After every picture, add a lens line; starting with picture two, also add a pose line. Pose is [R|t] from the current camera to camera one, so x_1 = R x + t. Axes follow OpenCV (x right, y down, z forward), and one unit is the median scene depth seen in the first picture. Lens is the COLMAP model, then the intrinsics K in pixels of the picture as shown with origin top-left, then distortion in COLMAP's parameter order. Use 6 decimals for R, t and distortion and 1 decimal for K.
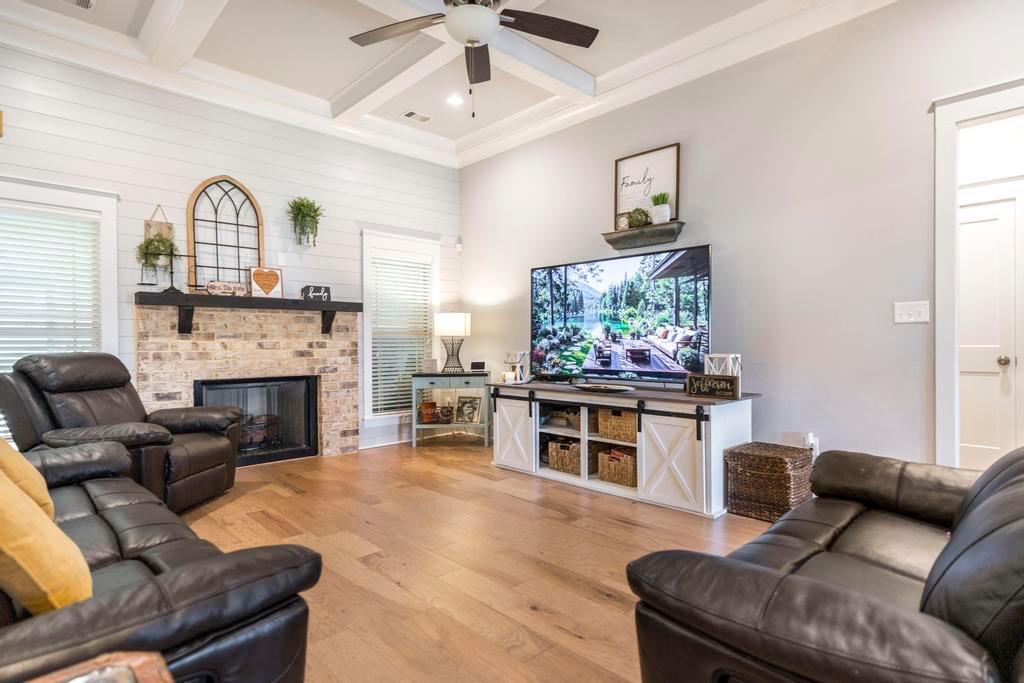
lens RADIAL K [[525.7, 0, 516.5], [0, 525.7, 342.9], [0, 0, 1]] dist [0.000691, -0.001822]
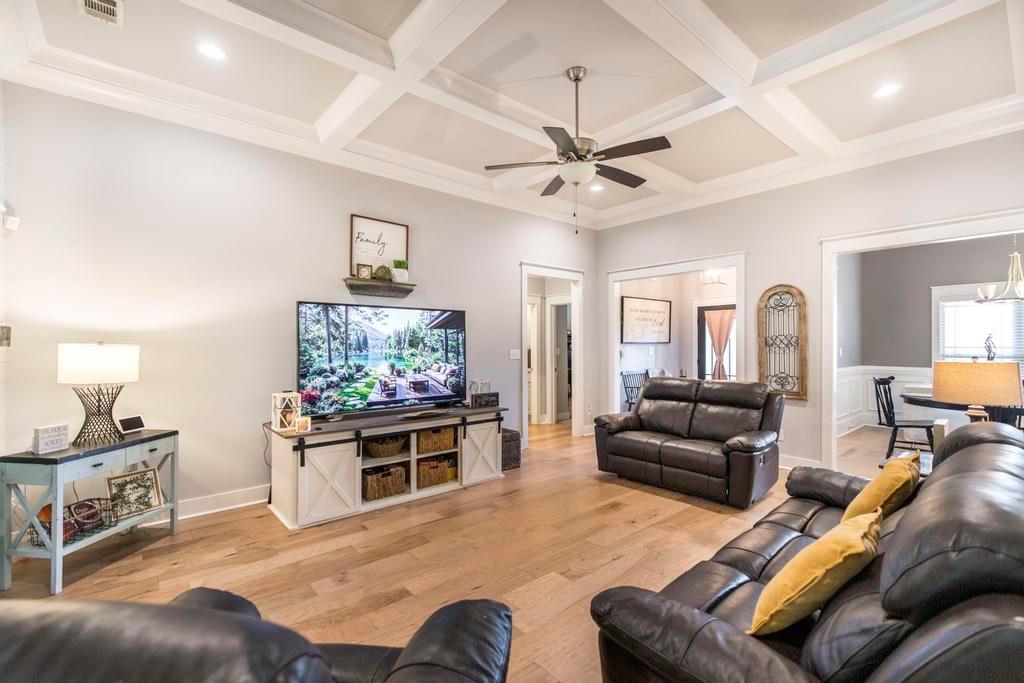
lens RADIAL K [[445.6, 0, 503.6], [0, 445.6, 341.6], [0, 0, 1]] dist [-0.002661, 0.000825]
pose [[0.083450, 0.008803, 0.996473, -0.779202], [0.007334, 0.999928, -0.009448, -0.067222], [-0.996485, 0.008096, 0.083379, 0.635124]]
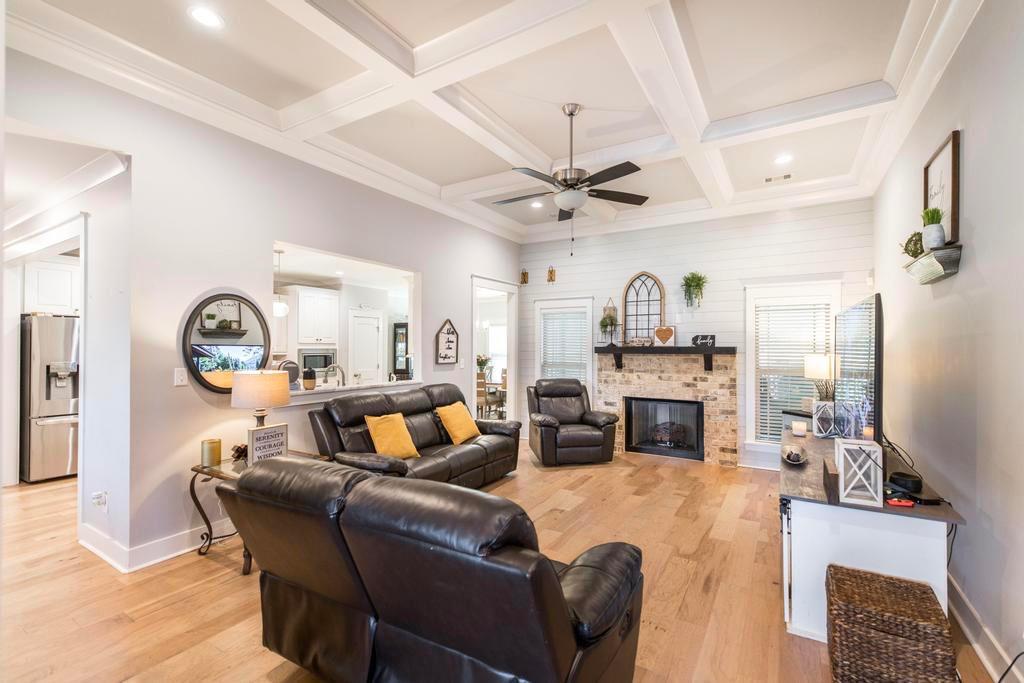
lens RADIAL K [[445.6, 0, 519.0], [0, 445.6, 344.6], [0, 0, 1]] dist [-0.002661, 0.000825]
pose [[0.264285, -0.000288, -0.964445, 0.690317], [-0.005285, 0.999985, -0.001746, -0.092198], [0.964430, 0.005559, 0.264279, 0.281259]]
